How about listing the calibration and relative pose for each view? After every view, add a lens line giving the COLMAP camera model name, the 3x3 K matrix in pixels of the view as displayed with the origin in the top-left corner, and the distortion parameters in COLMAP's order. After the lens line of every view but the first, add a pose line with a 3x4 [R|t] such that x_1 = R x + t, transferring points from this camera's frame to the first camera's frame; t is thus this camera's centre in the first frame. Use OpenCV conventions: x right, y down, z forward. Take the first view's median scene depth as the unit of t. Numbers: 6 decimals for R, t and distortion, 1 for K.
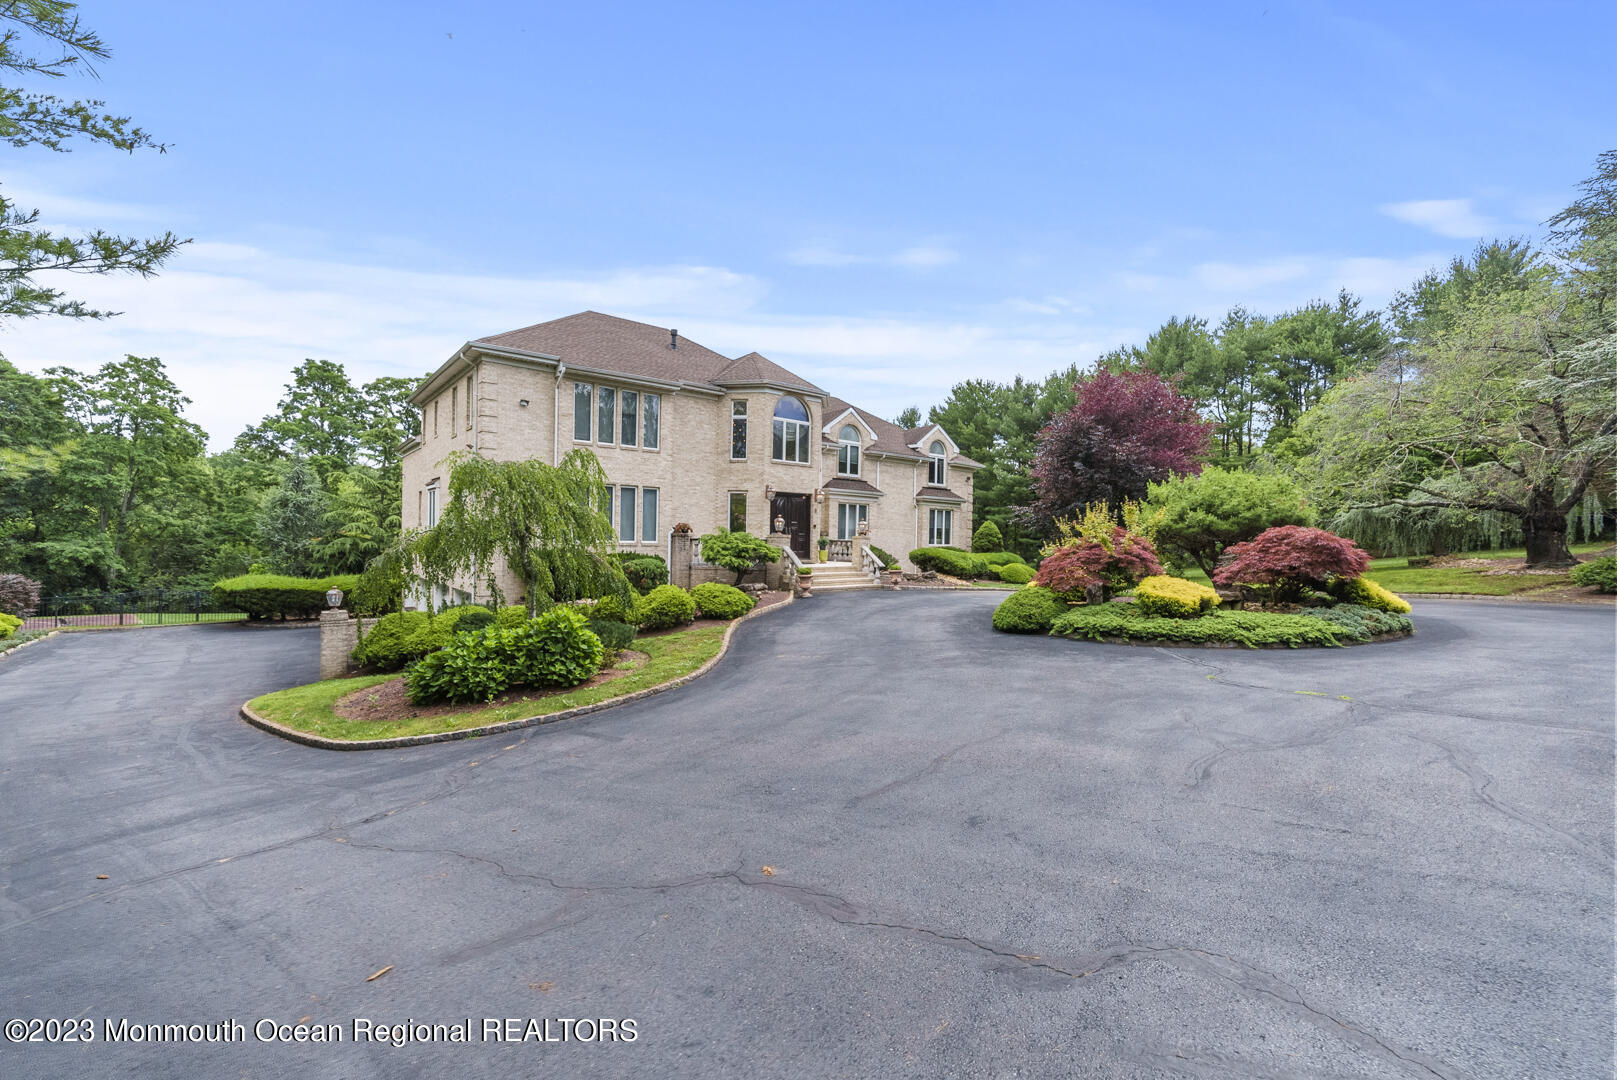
lens RADIAL K [[662.7, 0, 814.0], [0, 662.7, 547.0], [0, 0, 1]] dist [-0.000011, -0.000523]
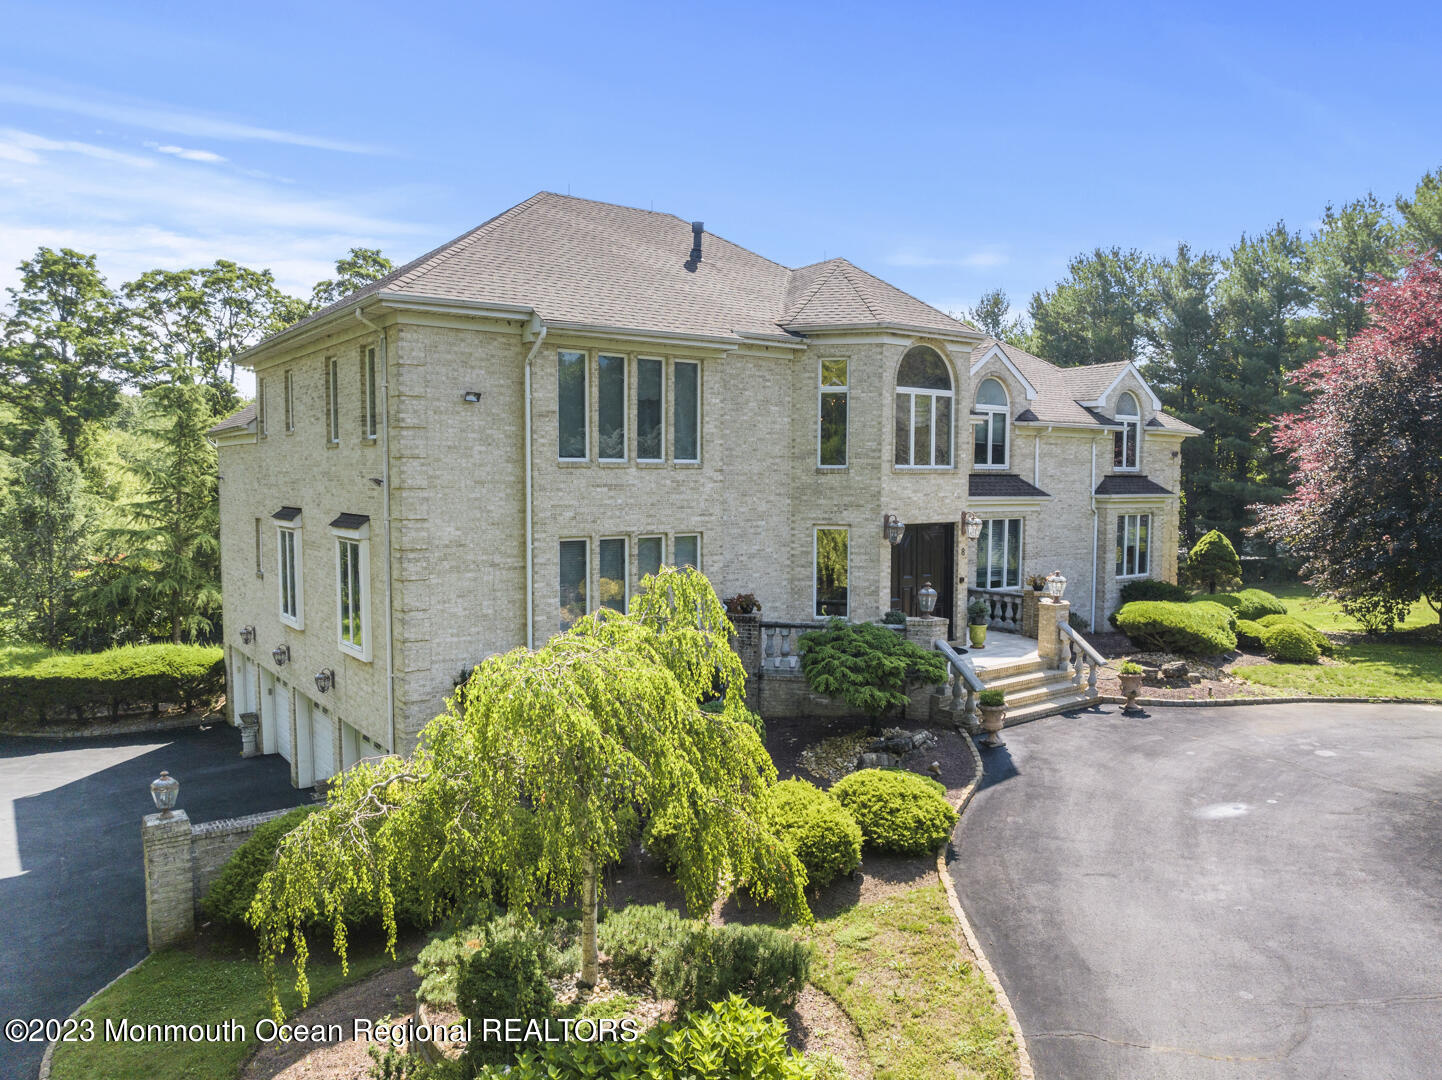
lens RADIAL K [[1019.6, 0, 717.9], [0, 1019.6, 538.6], [0, 0, 1]] dist [-0.032446, -0.005505]
pose [[0.998552, -0.009364, -0.052979, -0.129457], [0.012324, 0.998366, 0.055807, -0.096161], [0.052370, -0.056379, 0.997035, 0.123156]]
